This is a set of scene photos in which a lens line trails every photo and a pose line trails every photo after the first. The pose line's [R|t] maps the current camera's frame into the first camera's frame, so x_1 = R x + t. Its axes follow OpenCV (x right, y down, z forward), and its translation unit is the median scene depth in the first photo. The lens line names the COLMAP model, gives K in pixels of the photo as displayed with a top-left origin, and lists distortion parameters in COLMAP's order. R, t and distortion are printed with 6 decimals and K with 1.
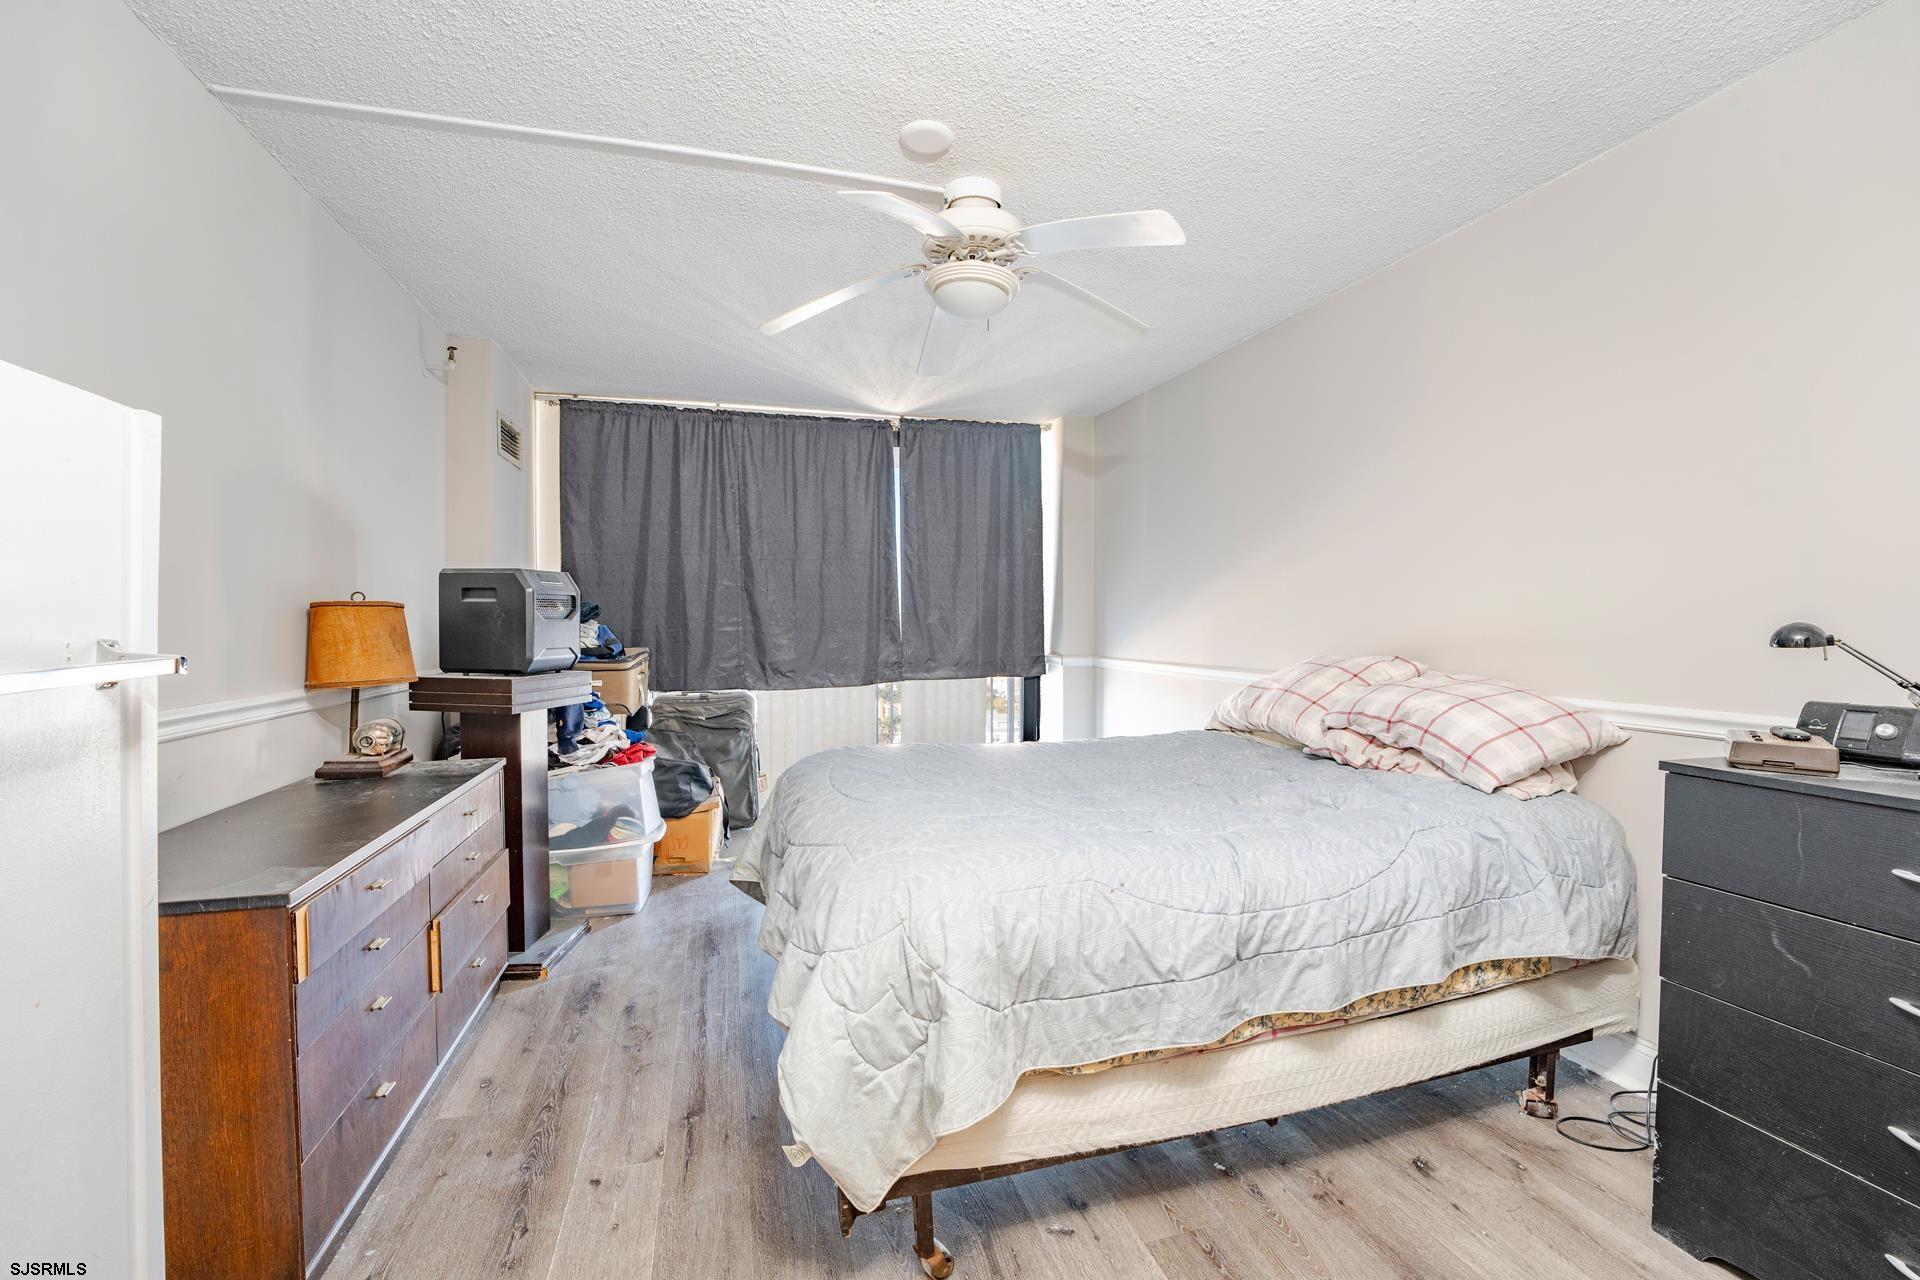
lens RADIAL K [[784.5, 0, 968.2], [0, 784.5, 637.5], [0, 0, 1]] dist [-0.027119, 0.000223]
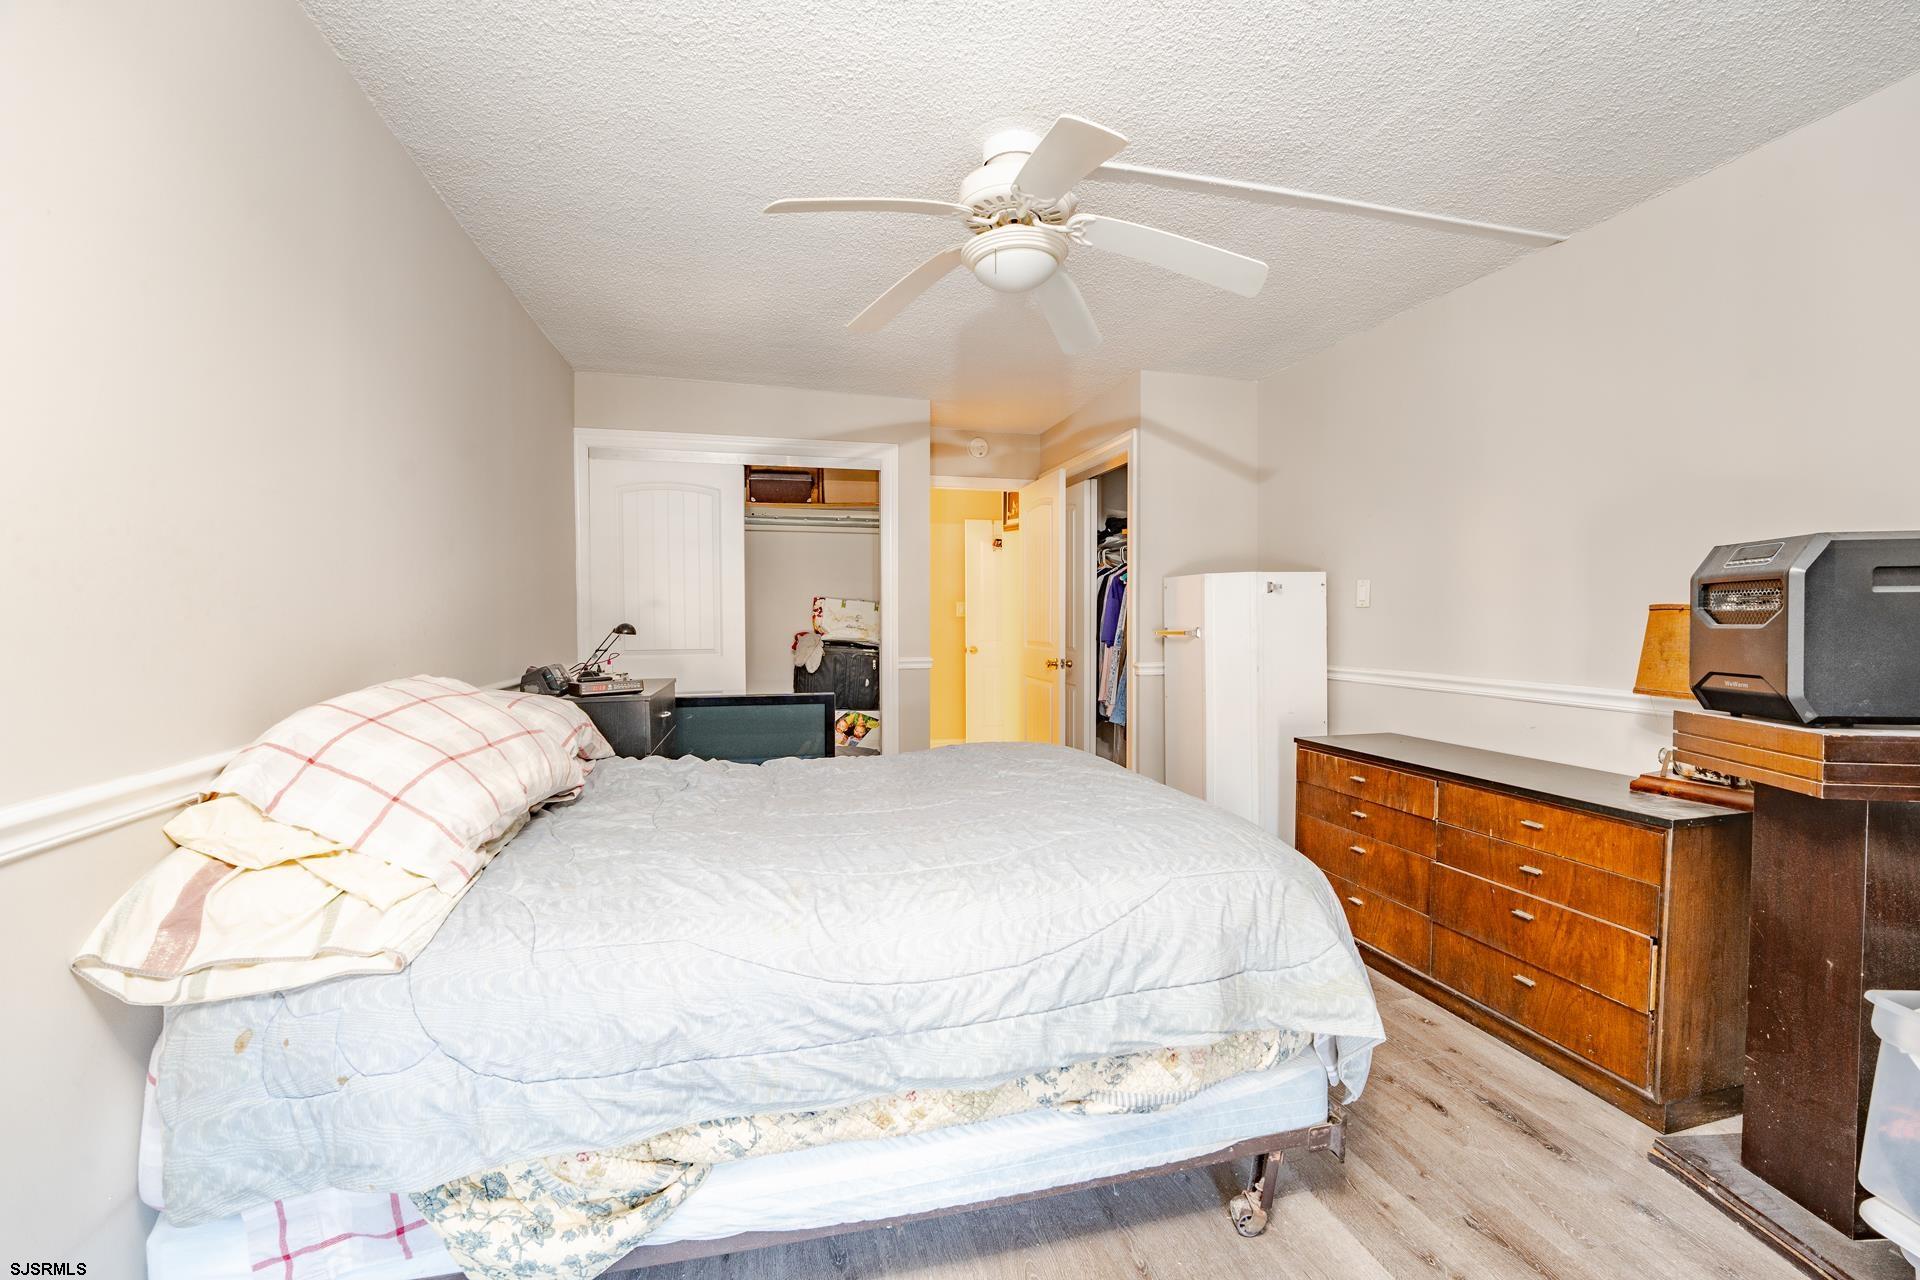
lens RADIAL K [[784.5, 0, 968.2], [0, 784.5, 637.5], [0, 0, 1]] dist [-0.027119, 0.000223]
pose [[-0.999323, 0.002645, 0.036687, 0.019133], [0.004173, 0.999125, 0.041613, -0.042801], [-0.036545, 0.041738, -0.998460, 1.770899]]
